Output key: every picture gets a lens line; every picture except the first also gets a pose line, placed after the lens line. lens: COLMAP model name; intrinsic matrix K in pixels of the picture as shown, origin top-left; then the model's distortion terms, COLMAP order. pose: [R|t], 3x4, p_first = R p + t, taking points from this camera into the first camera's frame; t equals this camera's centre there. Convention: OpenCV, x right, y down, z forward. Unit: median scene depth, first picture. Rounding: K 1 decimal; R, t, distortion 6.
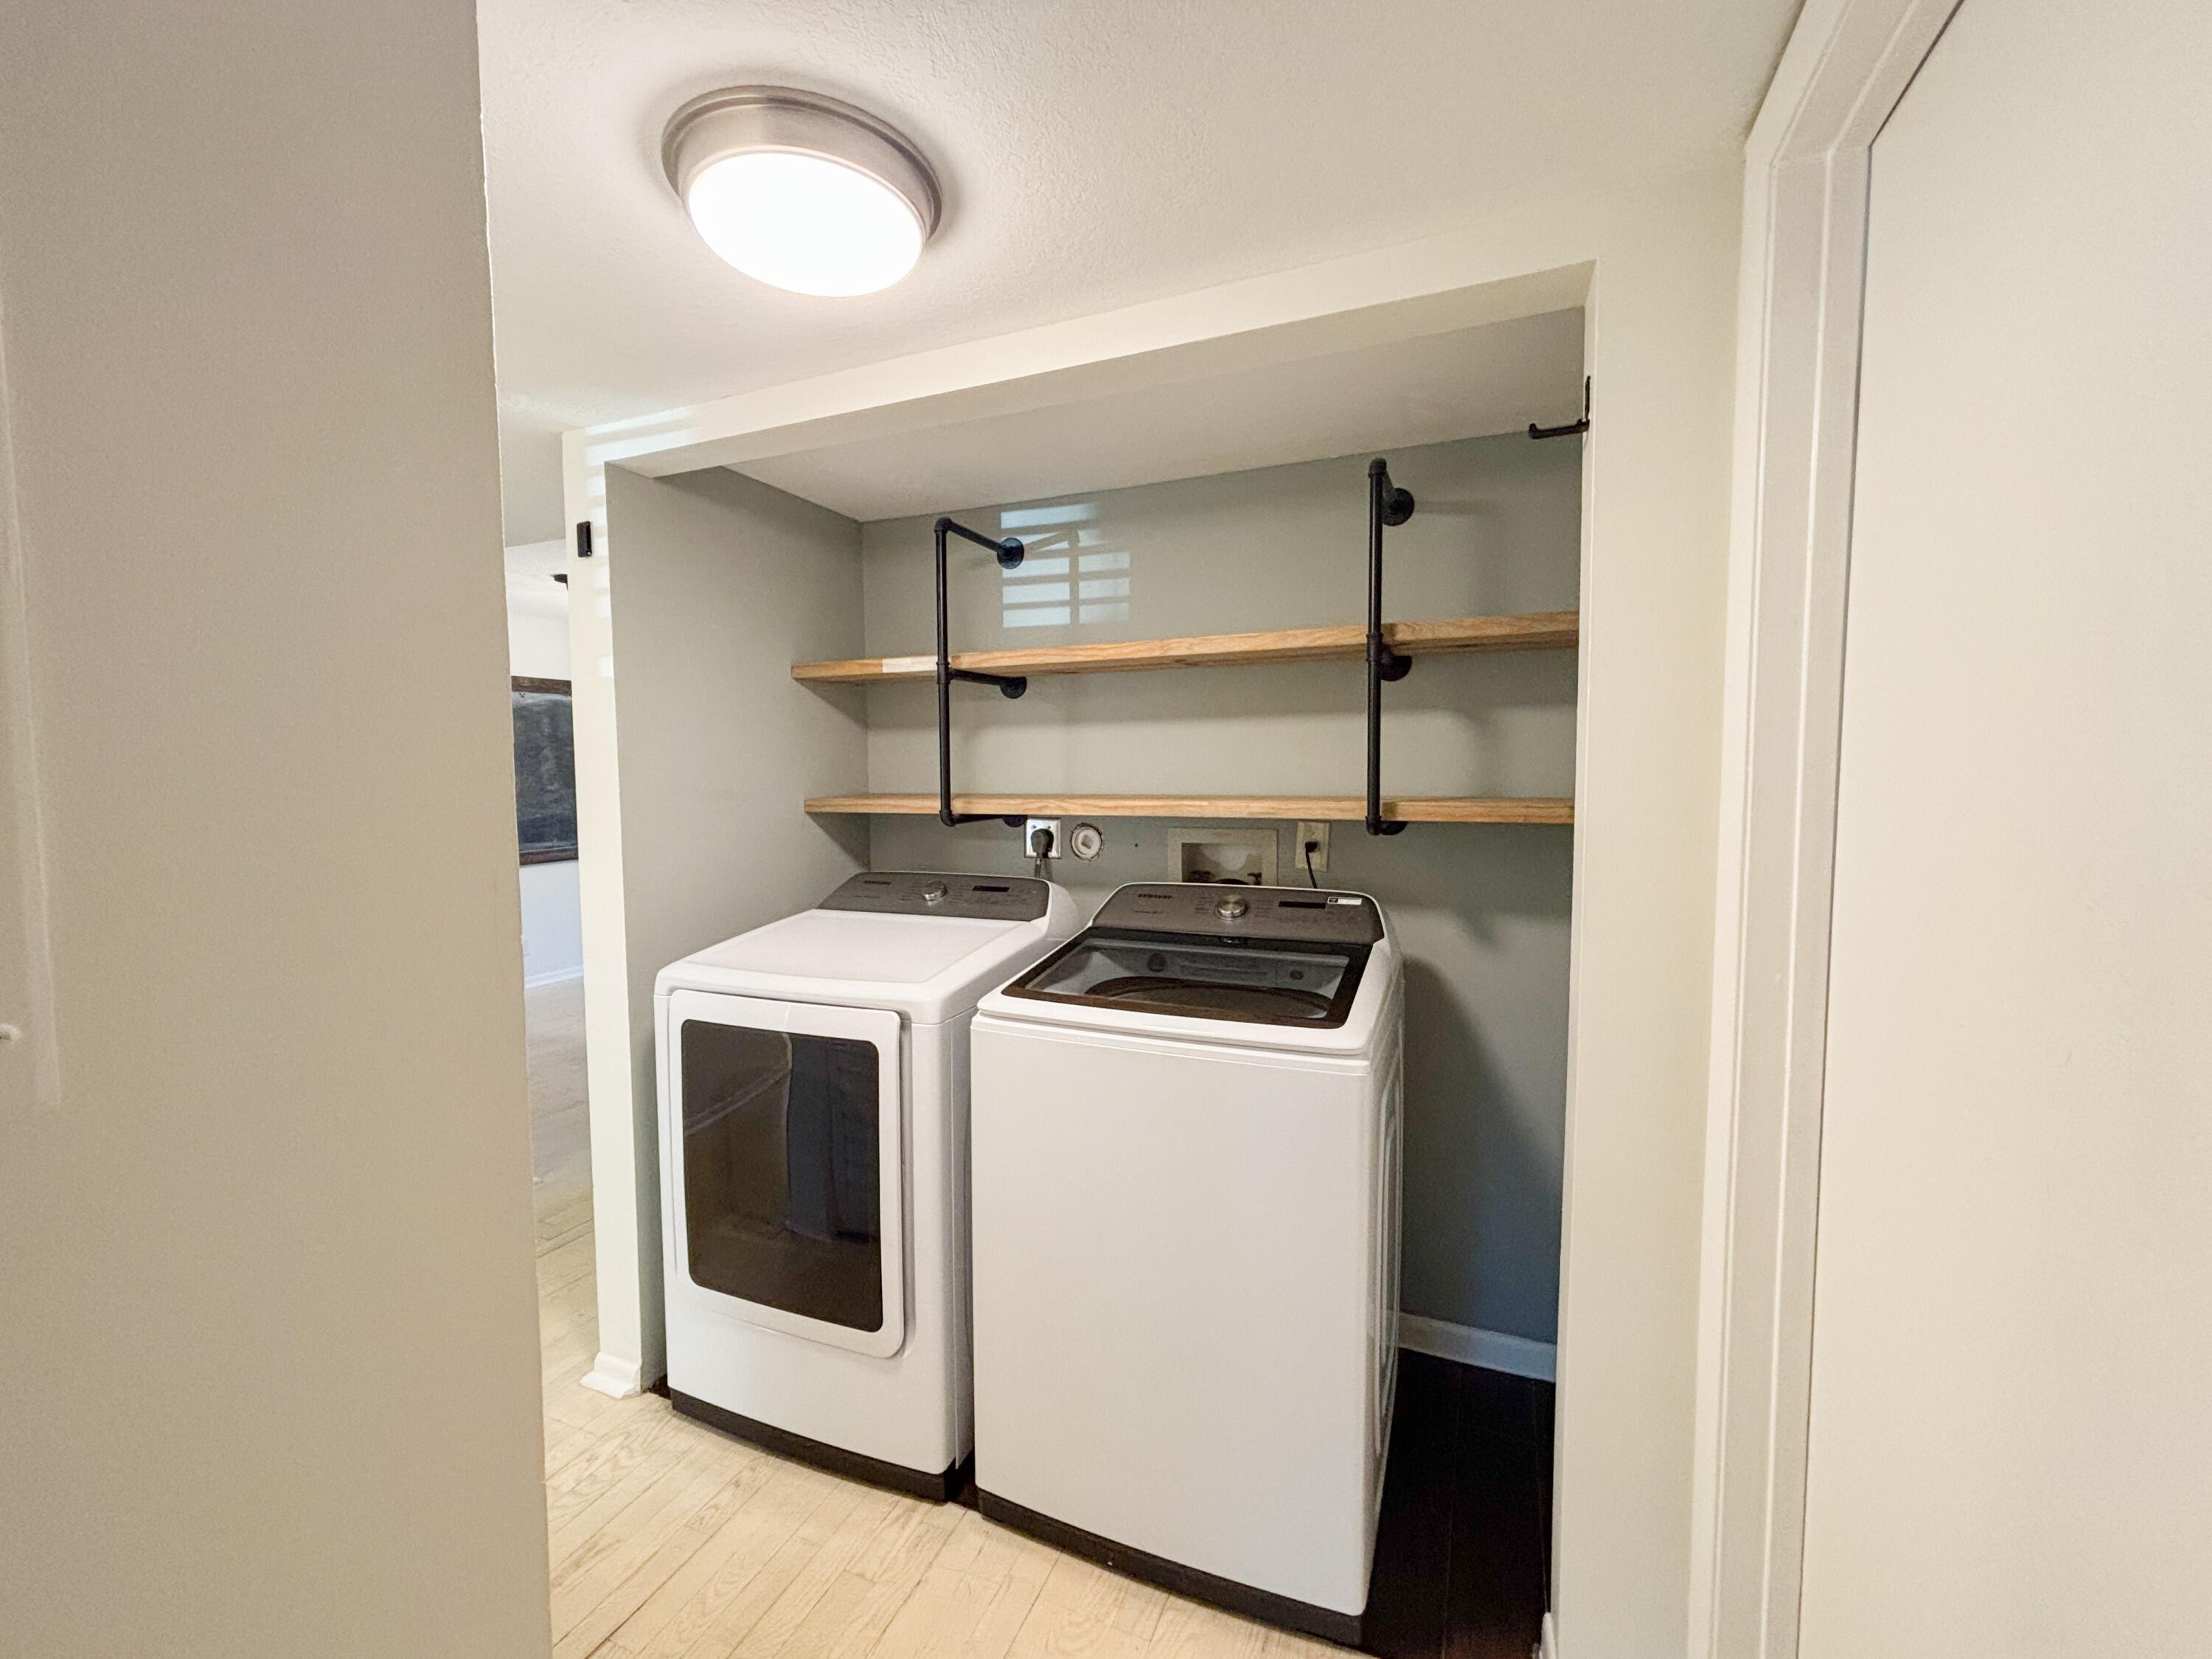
lens RADIAL K [[905.8, 0, 1106.0], [0, 905.8, 829.5], [0, 0, 1]] dist [-0.001125, -0.000139]
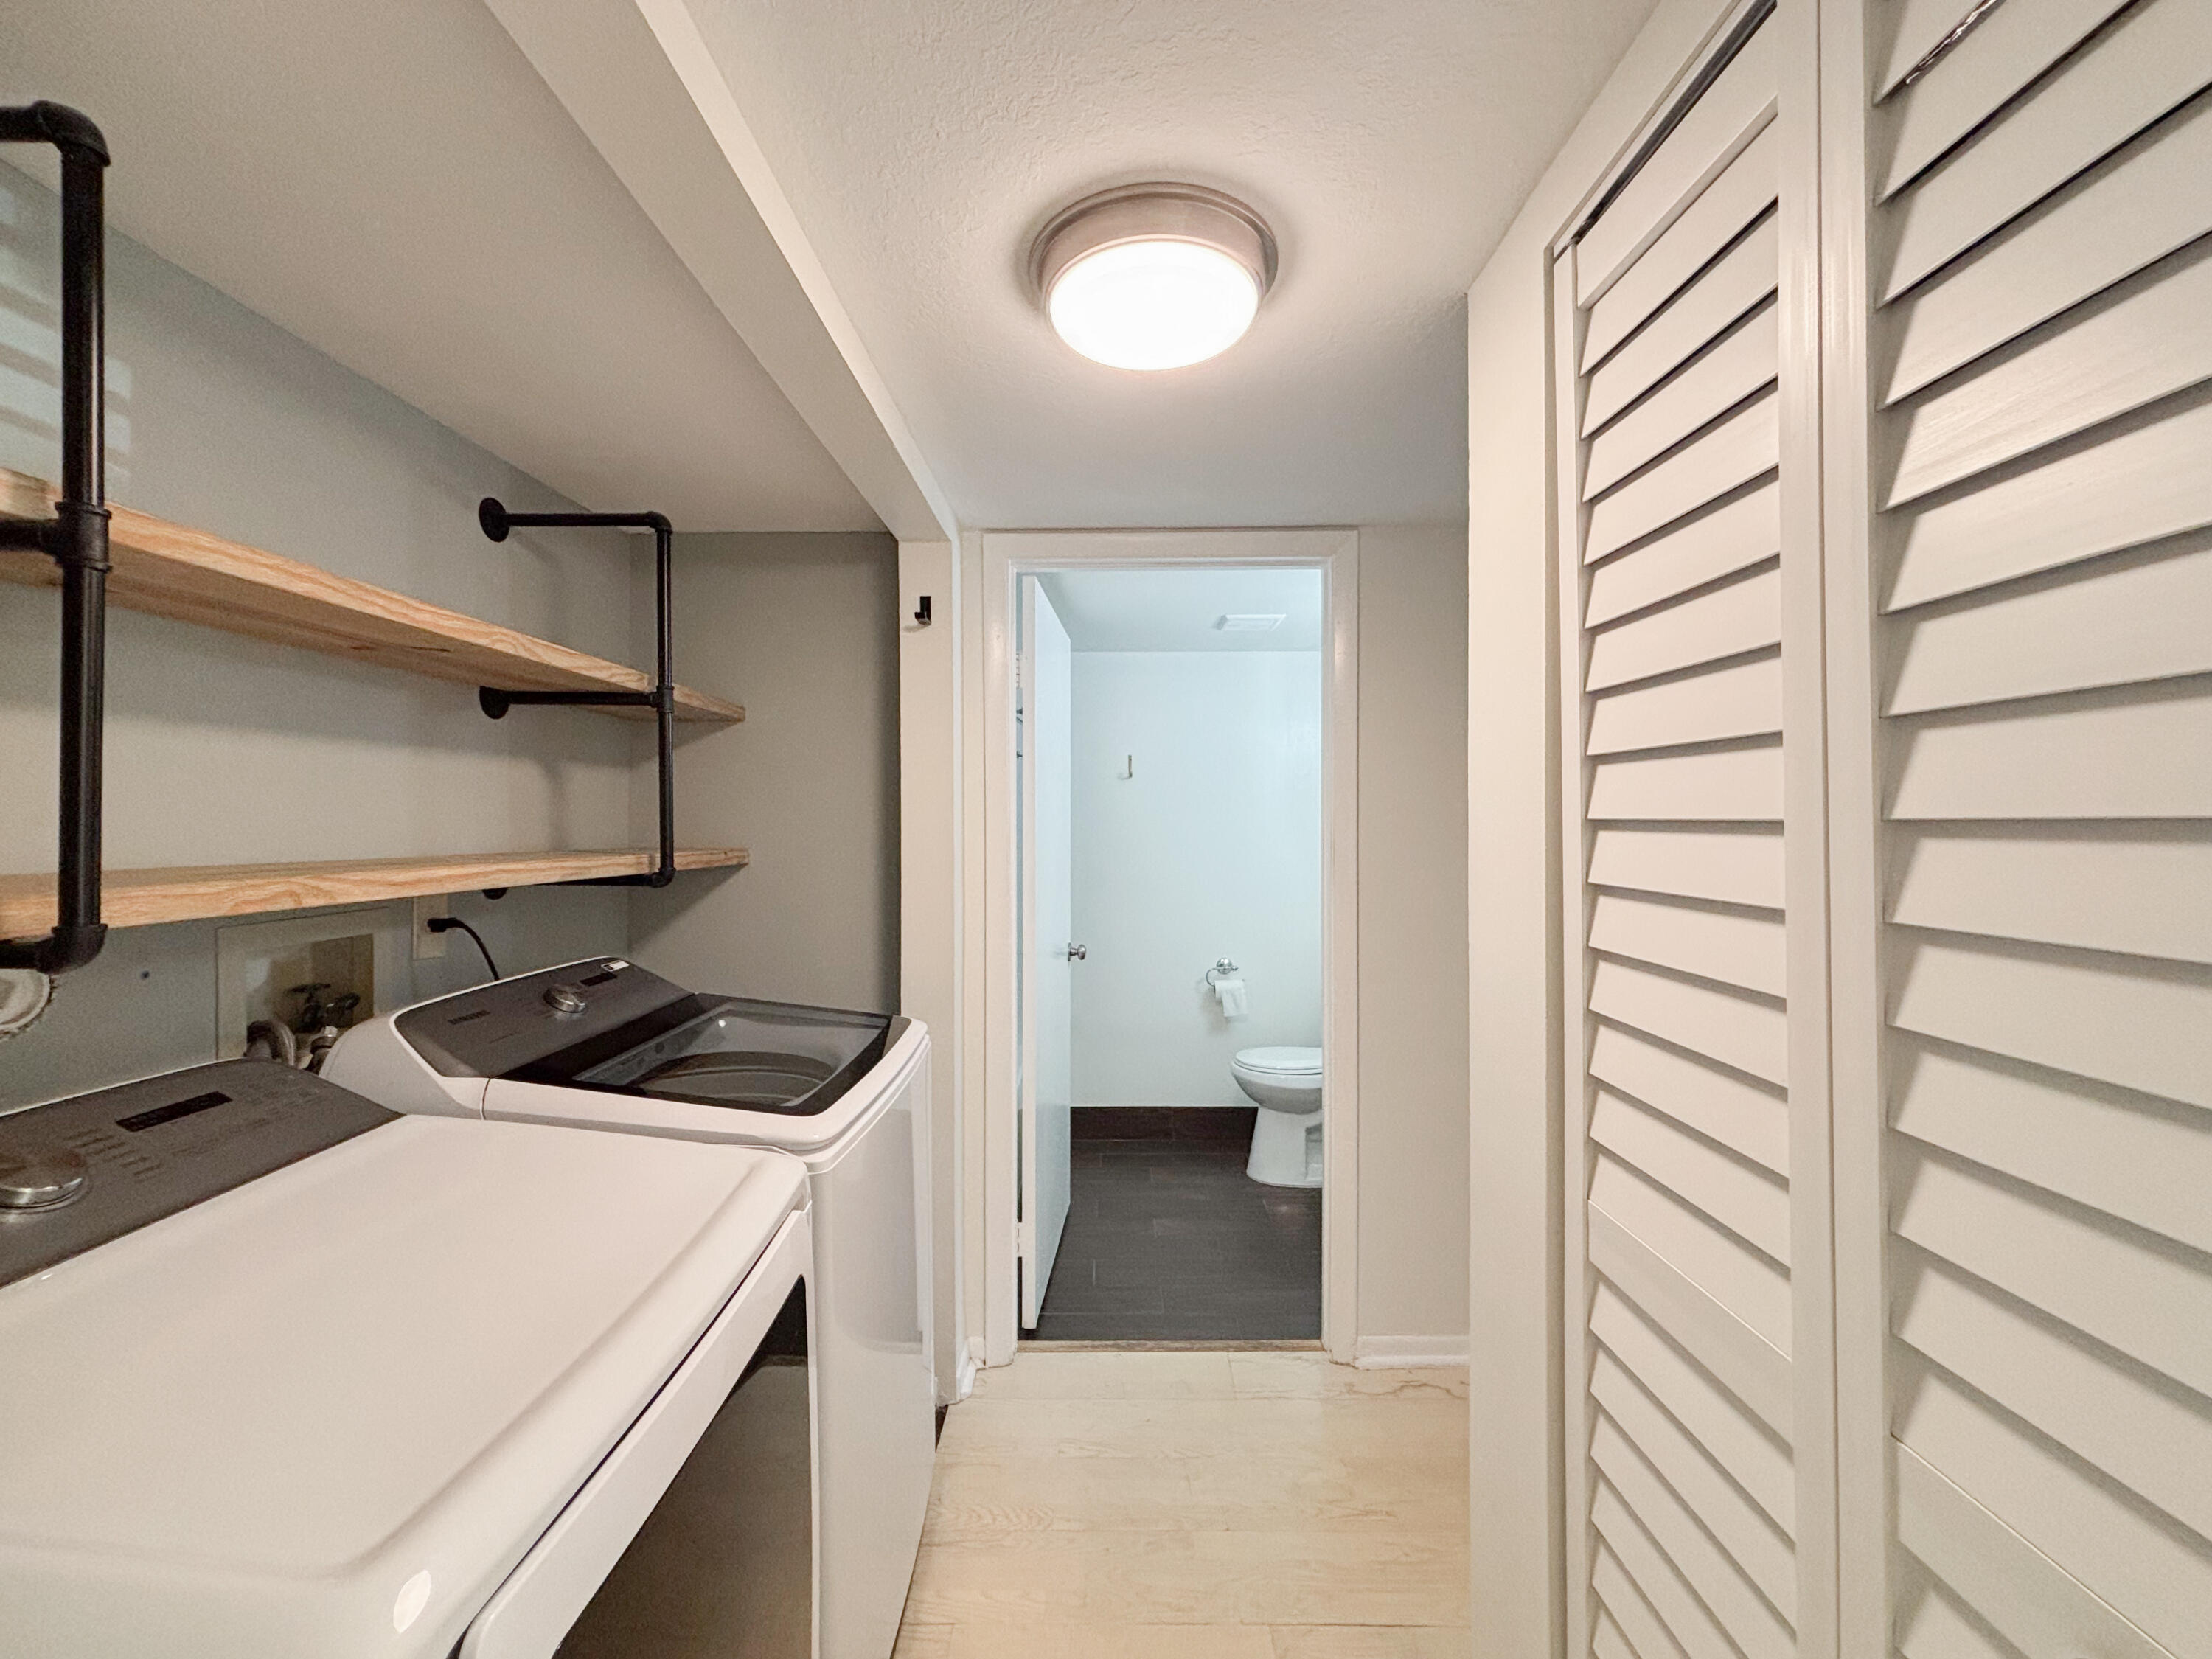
lens RADIAL K [[905.8, 0, 1106.0], [0, 905.8, 829.5], [0, 0, 1]] dist [-0.001125, -0.000139]
pose [[-0.396855, -0.001649, 0.917880, -0.687947], [0.057586, 0.997984, 0.026691, -0.047403], [-0.916073, 0.063449, -0.395959, 0.812034]]
